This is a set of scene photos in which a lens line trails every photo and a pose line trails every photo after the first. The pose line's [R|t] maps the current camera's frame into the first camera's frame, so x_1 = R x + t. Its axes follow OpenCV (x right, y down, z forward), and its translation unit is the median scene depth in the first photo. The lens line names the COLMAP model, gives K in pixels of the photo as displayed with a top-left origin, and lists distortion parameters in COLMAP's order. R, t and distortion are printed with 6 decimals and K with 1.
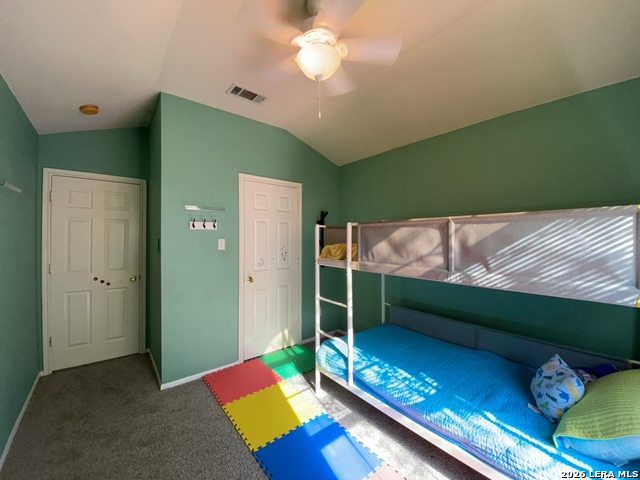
lens RADIAL K [[257.8, 0, 319.0], [0, 257.8, 239.0], [0, 0, 1]] dist [0.023084, -0.021683]
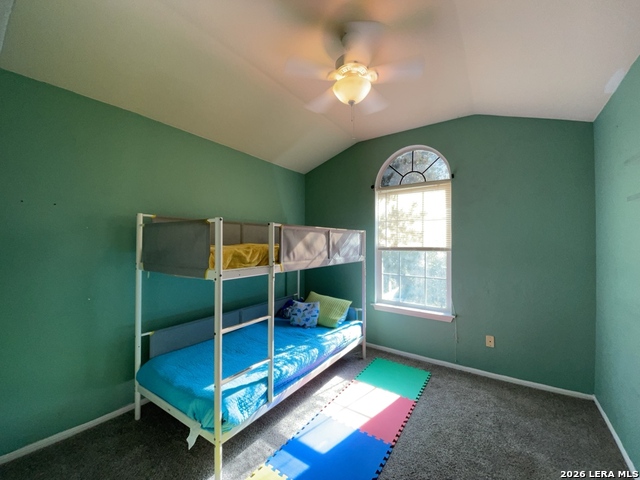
lens RADIAL K [[257.8, 0, 319.0], [0, 257.8, 239.0], [0, 0, 1]] dist [0.023084, -0.021683]
pose [[-0.284756, 0.011145, 0.958535, -0.921646], [0.003575, 0.999938, -0.010564, 0.006542], [-0.958593, 0.000418, -0.284778, 1.264340]]
